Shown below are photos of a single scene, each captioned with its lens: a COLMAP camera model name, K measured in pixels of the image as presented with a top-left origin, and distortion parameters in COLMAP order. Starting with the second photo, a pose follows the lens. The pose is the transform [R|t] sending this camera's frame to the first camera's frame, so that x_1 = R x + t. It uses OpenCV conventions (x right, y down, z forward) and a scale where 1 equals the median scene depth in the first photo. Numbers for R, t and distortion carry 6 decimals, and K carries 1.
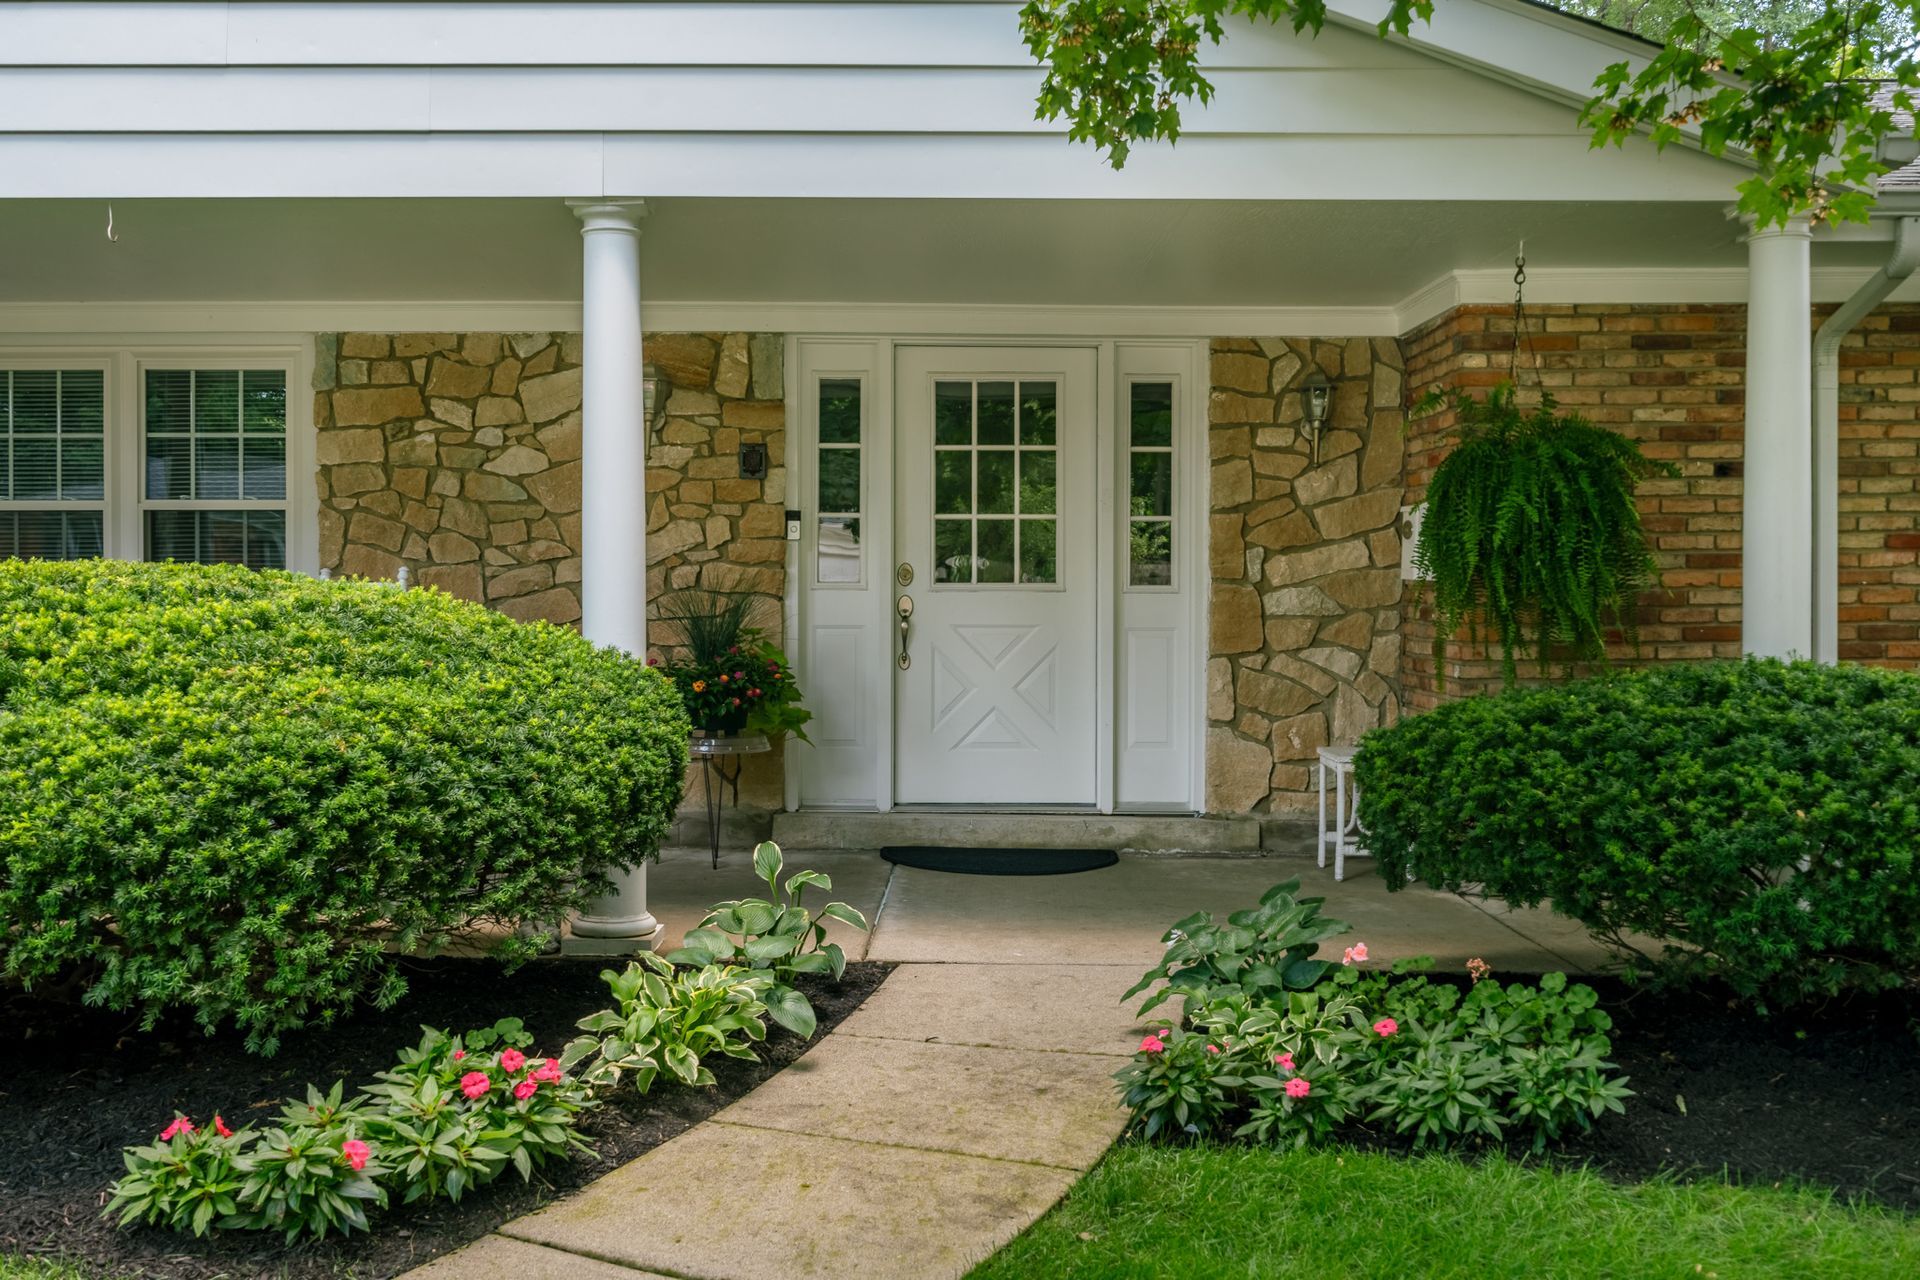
lens RADIAL K [[1954.4, 0, 976.1], [0, 1954.4, 633.6], [0, 0, 1]] dist [0.010298, 0.000000]
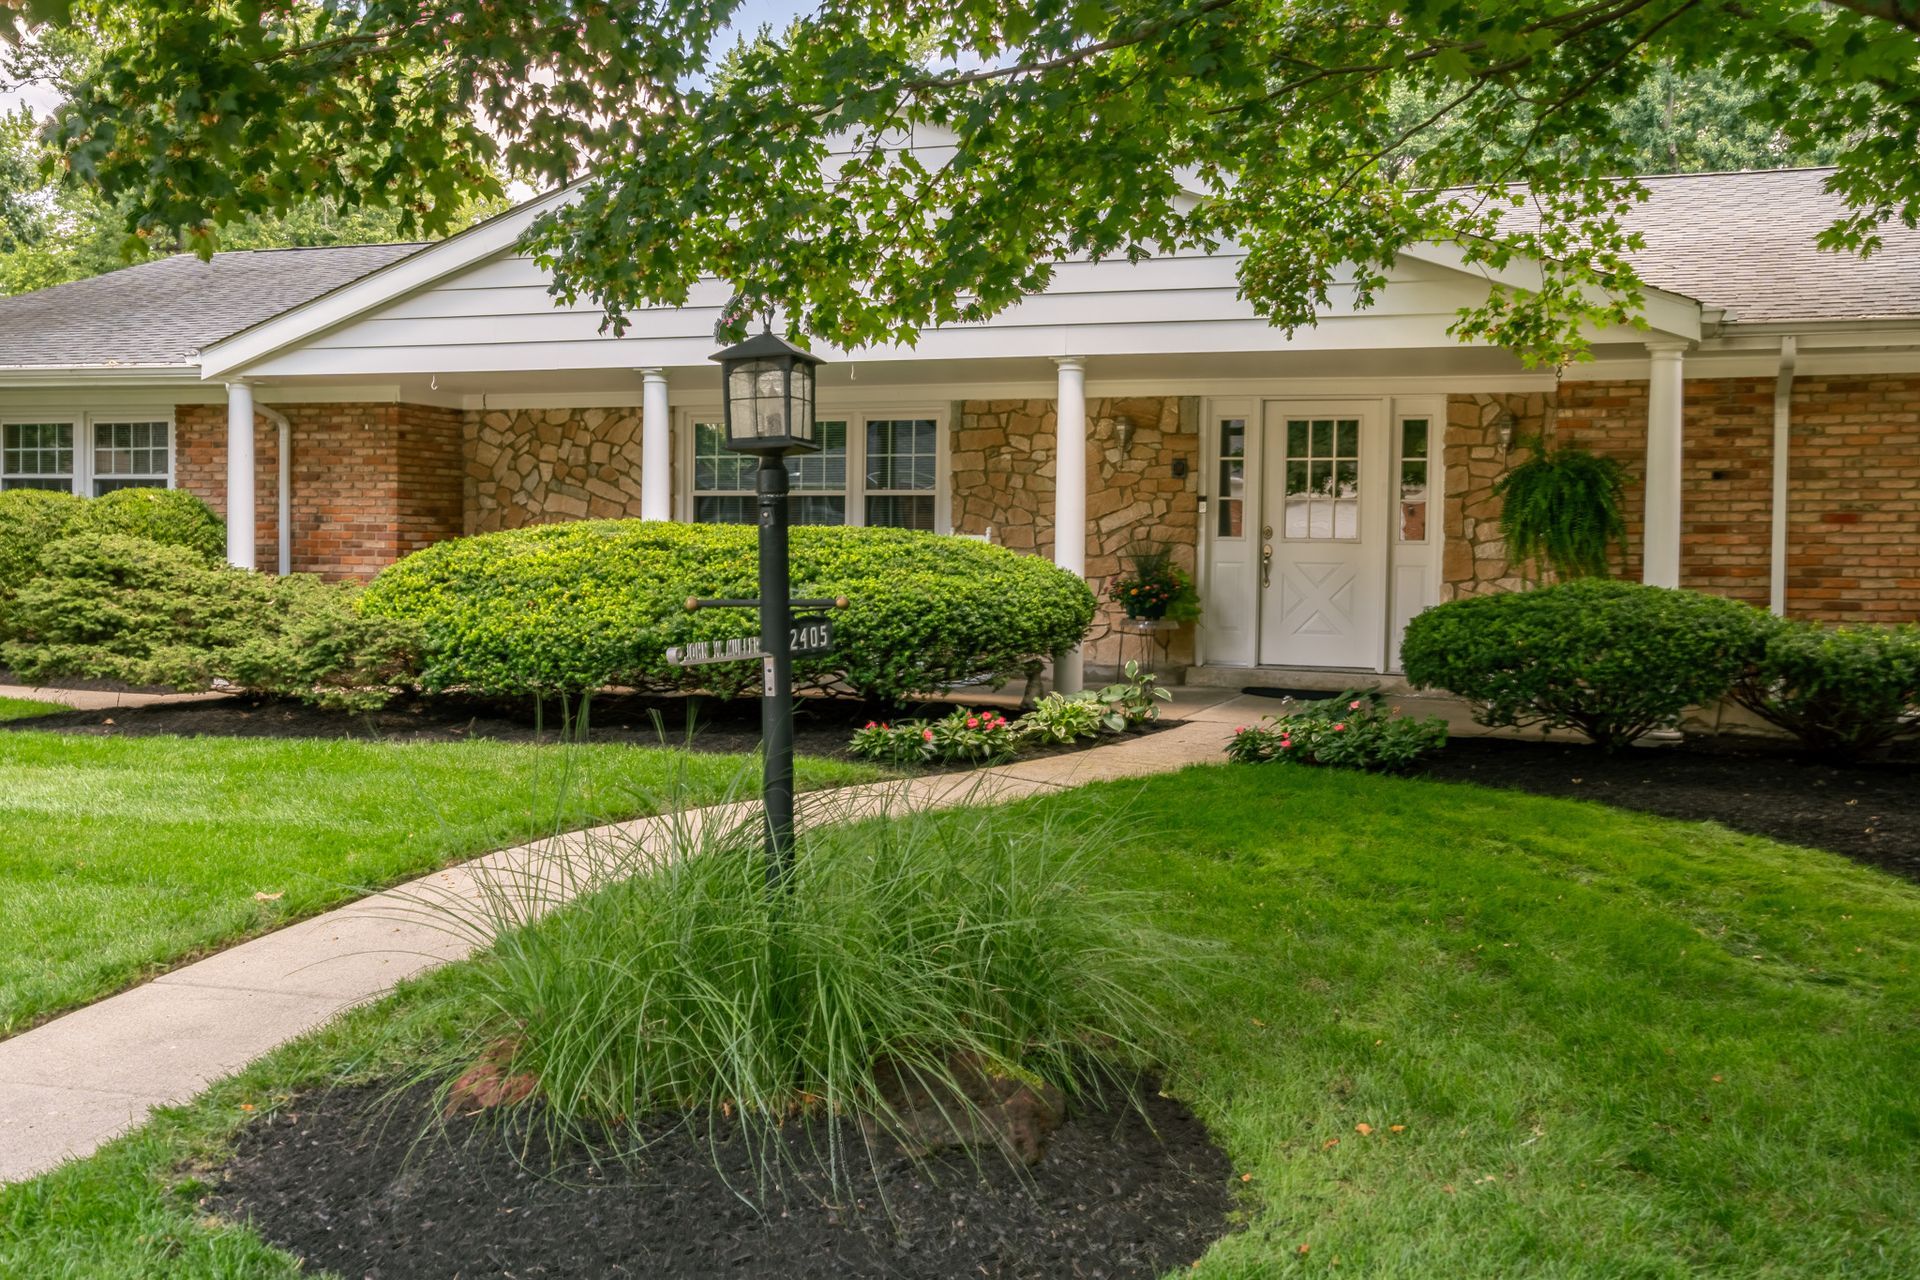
lens RADIAL K [[1954.4, 0, 947.4], [0, 1954.4, 640.2], [0, 0, 1]] dist [0.010298, 0.000000]
pose [[0.935516, 0.026938, -0.352256, 0.358255], [-0.016247, 0.999314, 0.033272, 0.013939], [0.352911, -0.025404, 0.935312, -0.834745]]
